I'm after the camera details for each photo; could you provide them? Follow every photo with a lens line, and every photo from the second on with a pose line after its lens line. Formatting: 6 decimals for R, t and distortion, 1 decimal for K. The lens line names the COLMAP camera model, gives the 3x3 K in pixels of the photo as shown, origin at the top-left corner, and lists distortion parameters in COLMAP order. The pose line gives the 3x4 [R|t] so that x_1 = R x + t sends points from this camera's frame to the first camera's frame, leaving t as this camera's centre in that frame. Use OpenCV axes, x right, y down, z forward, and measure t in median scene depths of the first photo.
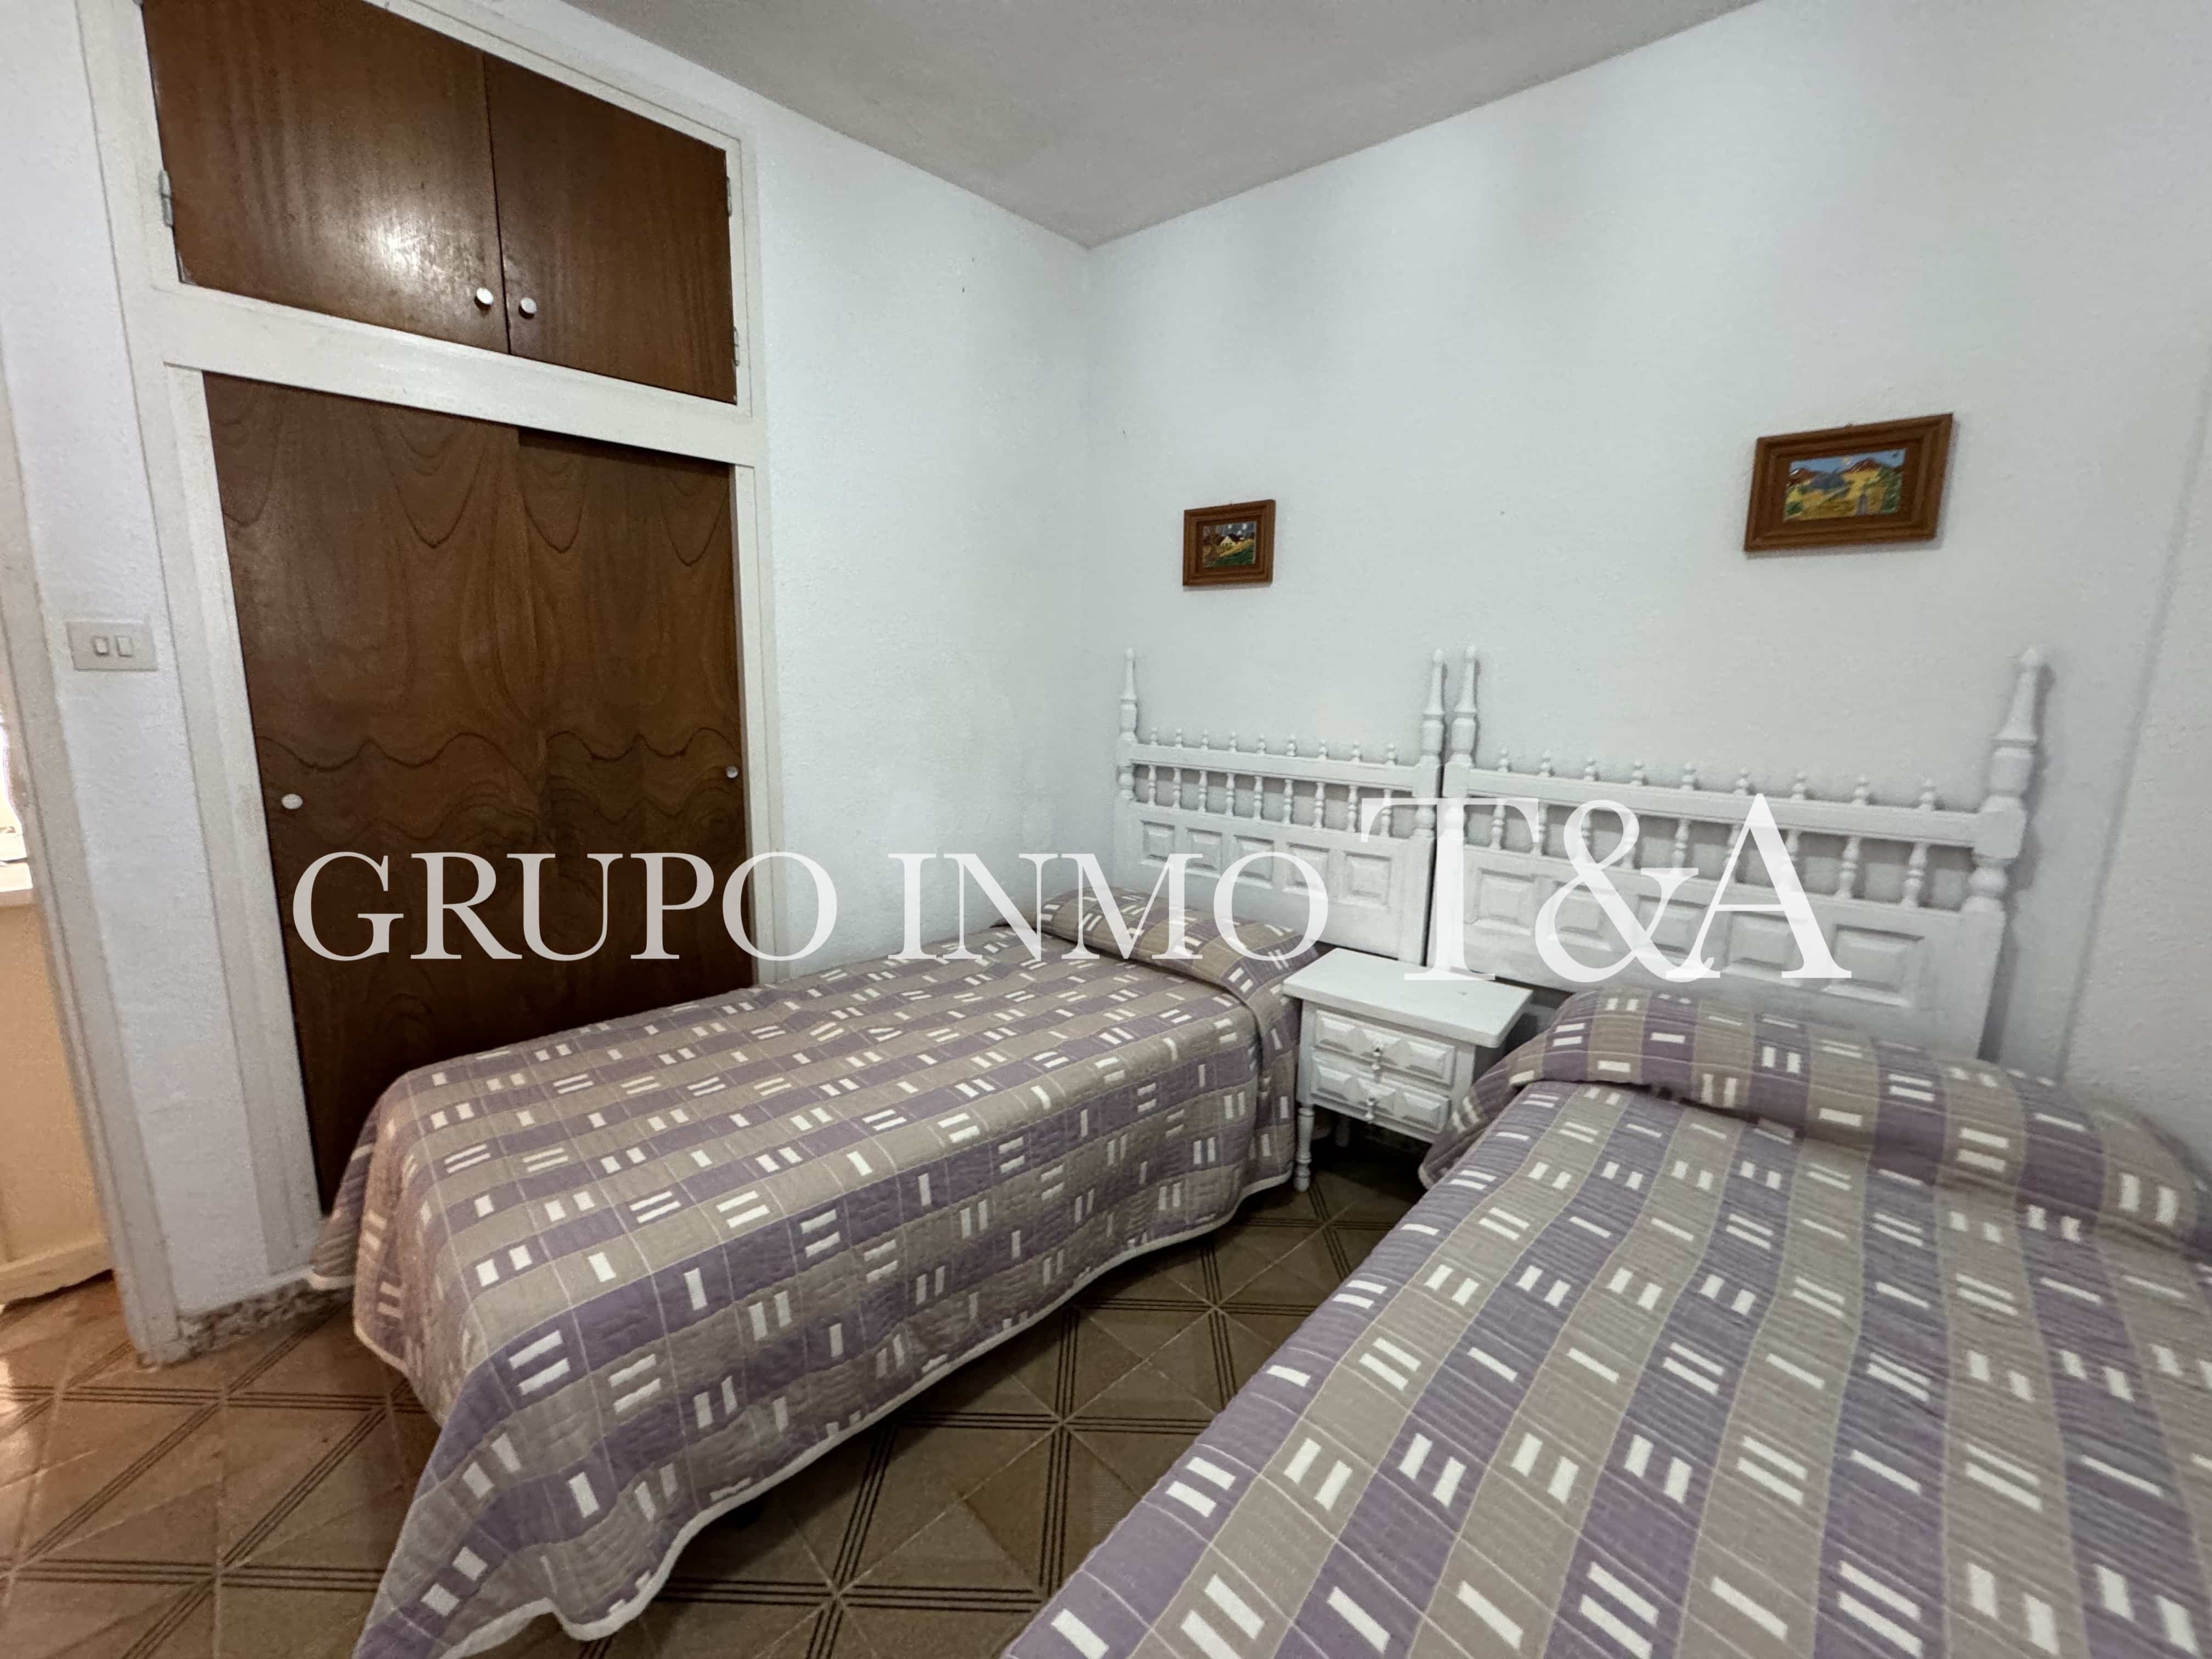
lens RADIAL K [[869.3, 0, 1109.8], [0, 869.3, 838.2], [0, 0, 1]] dist [-0.003181, -0.000150]
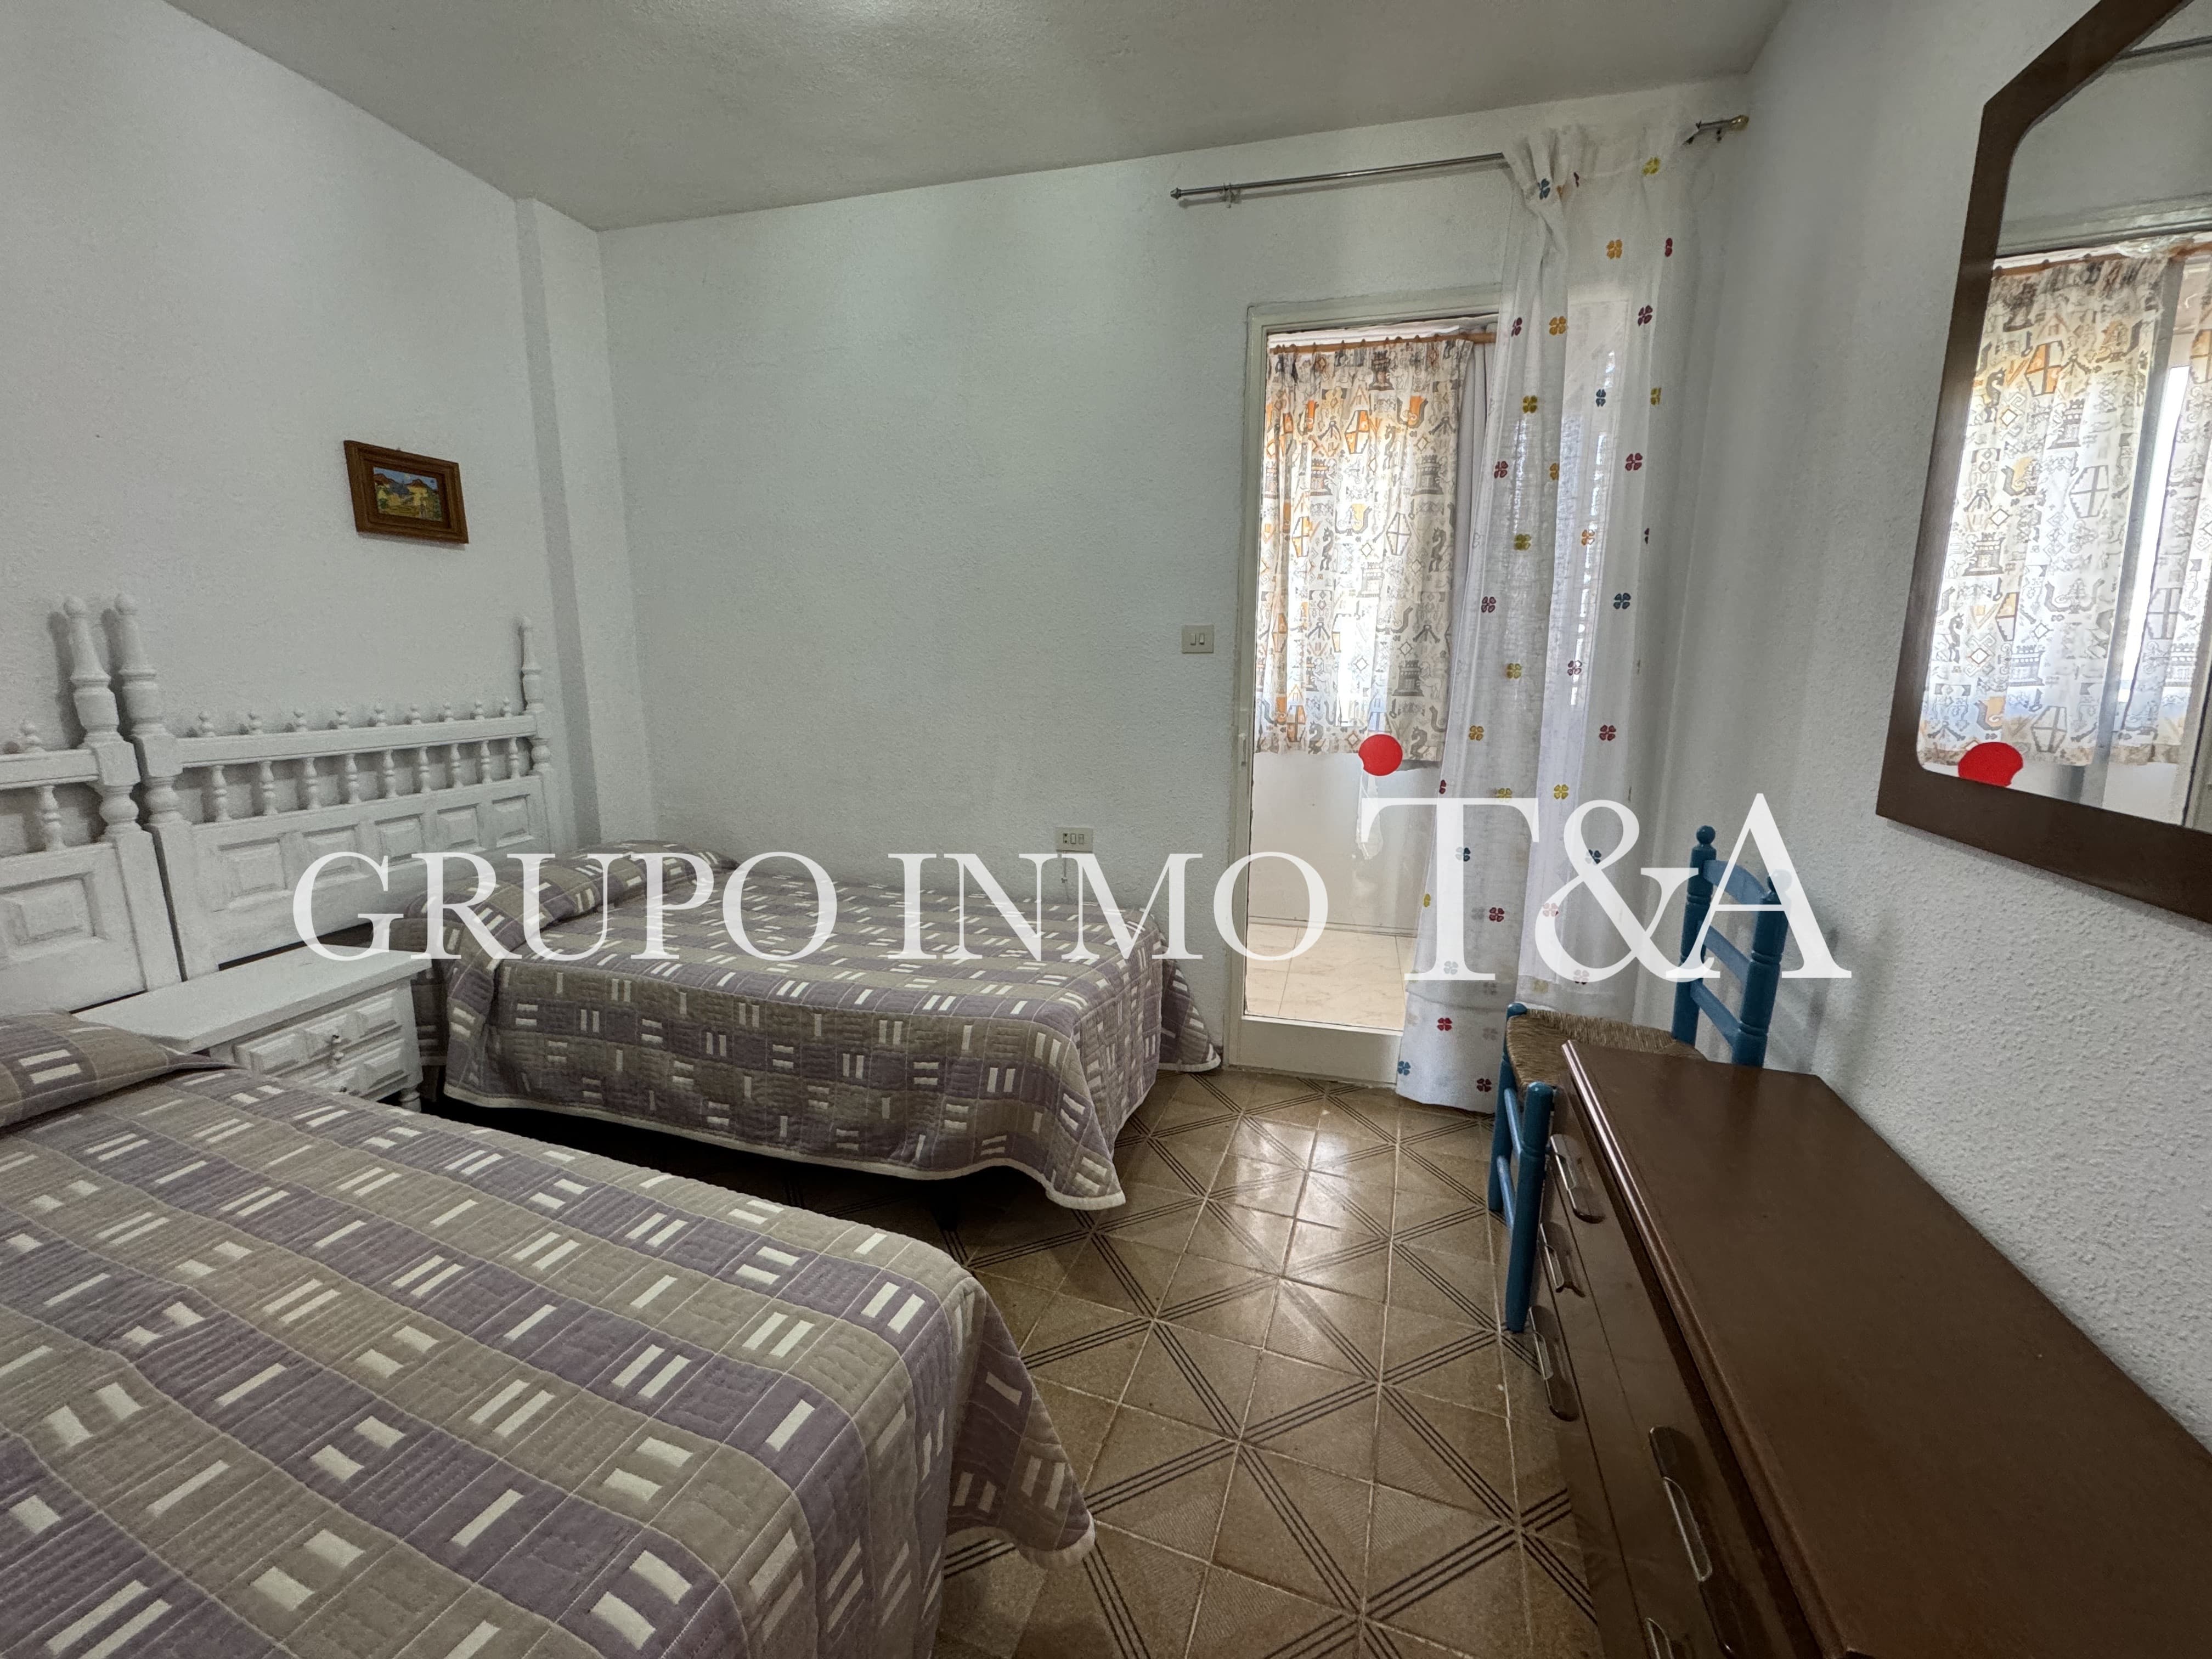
lens RADIAL K [[880.8, 0, 1107.8], [0, 880.8, 823.5], [0, 0, 1]] dist [-0.002692, 0.000263]
pose [[-0.435093, -0.191502, 0.879785, -0.963518], [0.155778, 0.946374, 0.283036, -0.127000], [-0.886807, 0.260198, -0.381929, 0.660725]]
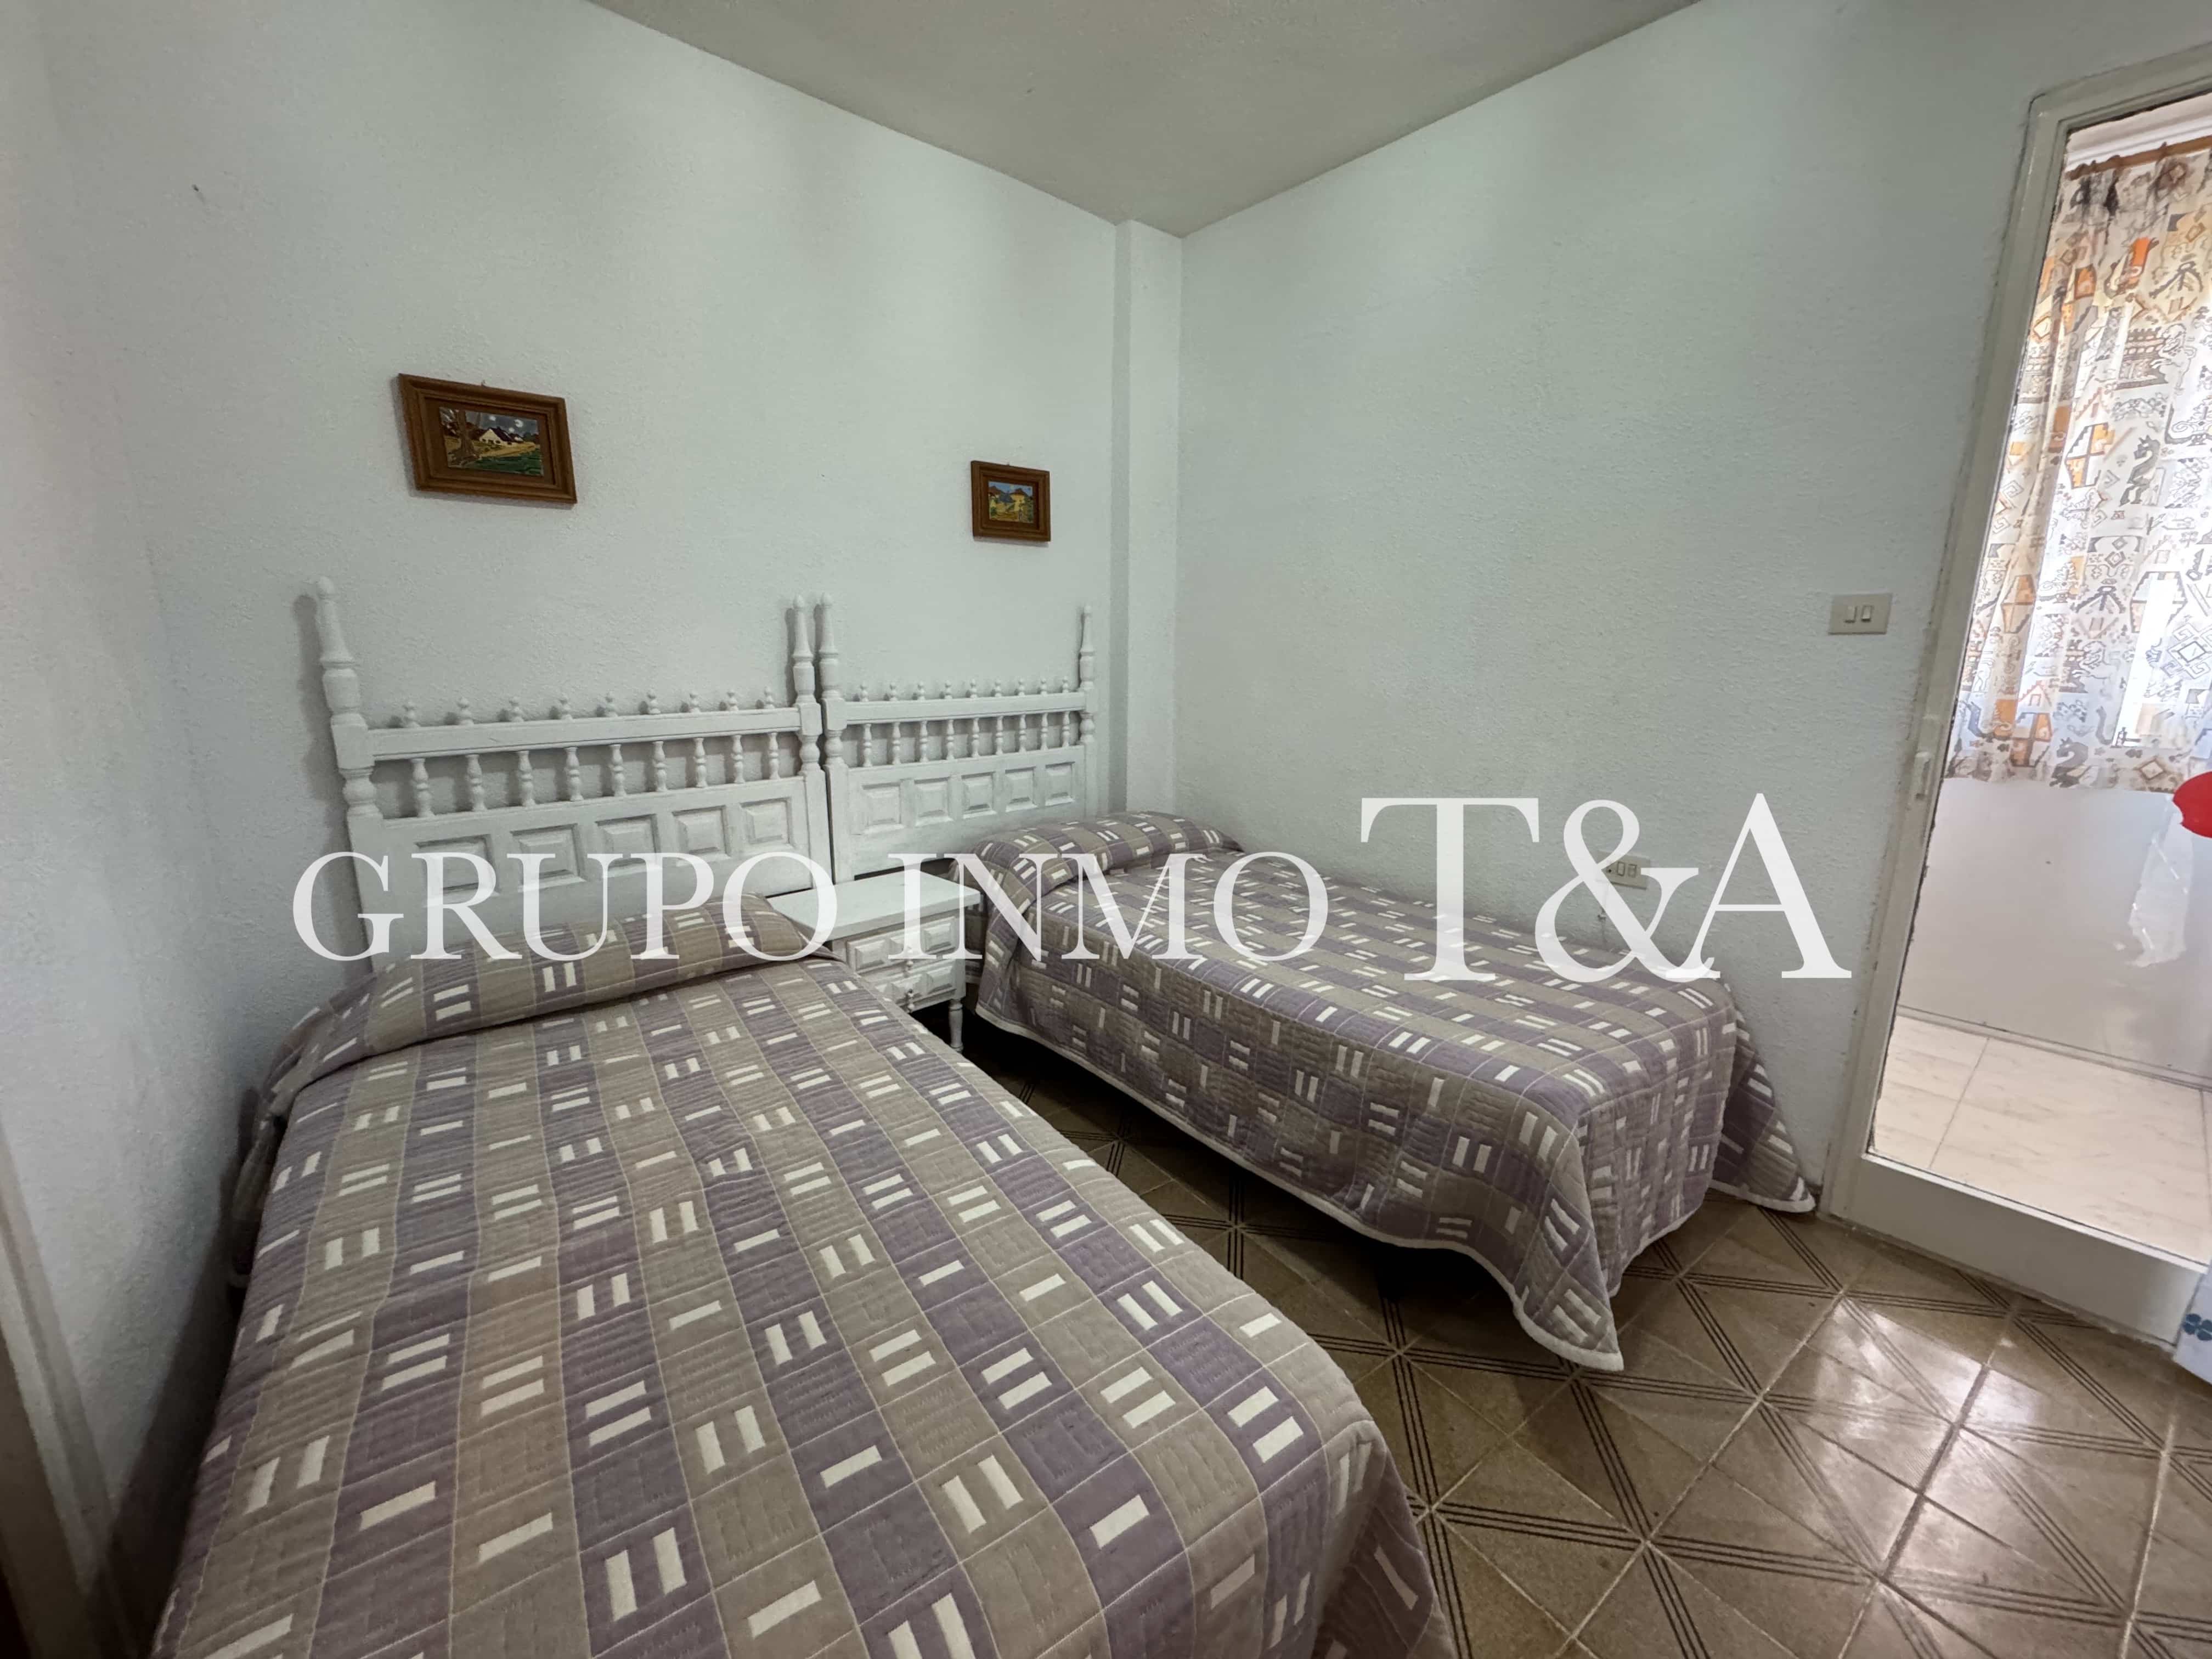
lens RADIAL K [[880.8, 0, 1107.8], [0, 880.8, 823.5], [0, 0, 1]] dist [-0.002692, 0.000263]
pose [[0.144880, -0.224877, 0.963556, -0.854636], [0.186957, 0.962510, 0.196522, -0.109941], [-0.971626, 0.151671, 0.181491, 0.593344]]
